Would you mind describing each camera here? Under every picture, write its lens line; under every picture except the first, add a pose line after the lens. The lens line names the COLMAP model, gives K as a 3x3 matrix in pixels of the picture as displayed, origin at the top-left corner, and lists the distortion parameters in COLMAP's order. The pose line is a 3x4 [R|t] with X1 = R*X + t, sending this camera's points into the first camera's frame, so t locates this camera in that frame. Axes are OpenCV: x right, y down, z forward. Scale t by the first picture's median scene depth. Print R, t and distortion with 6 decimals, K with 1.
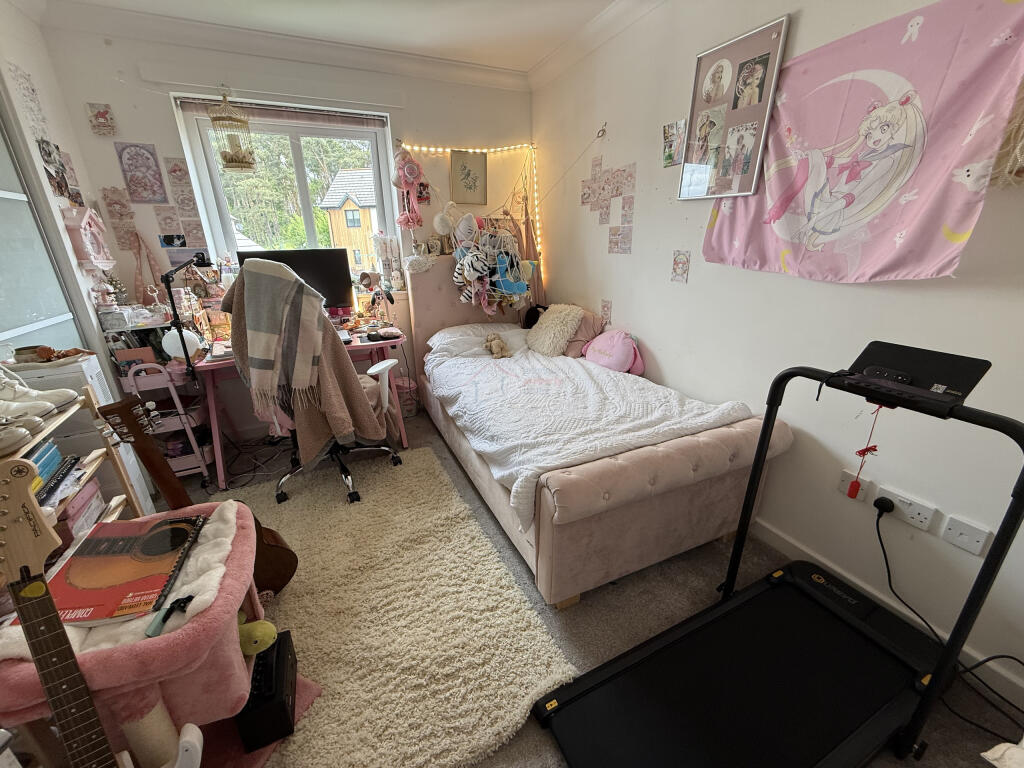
lens RADIAL K [[402.9, 0, 511.8], [0, 402.9, 383.8], [0, 0, 1]] dist [0.000627, 0.000579]
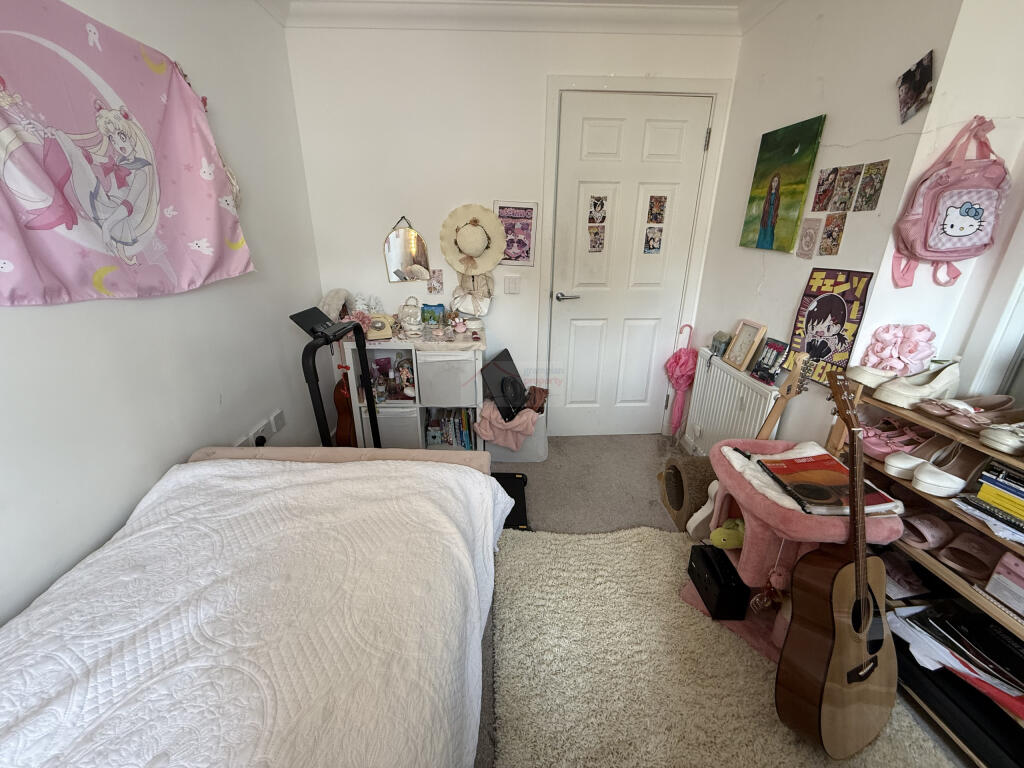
lens RADIAL K [[402.9, 0, 508.9], [0, 402.9, 375.8], [0, 0, 1]] dist [0.000627, 0.000579]
pose [[-0.915563, -0.135208, 0.378765, -0.359288], [0.135287, 0.783366, 0.606659, -0.626804], [-0.378737, 0.606677, -0.698929, 1.624336]]
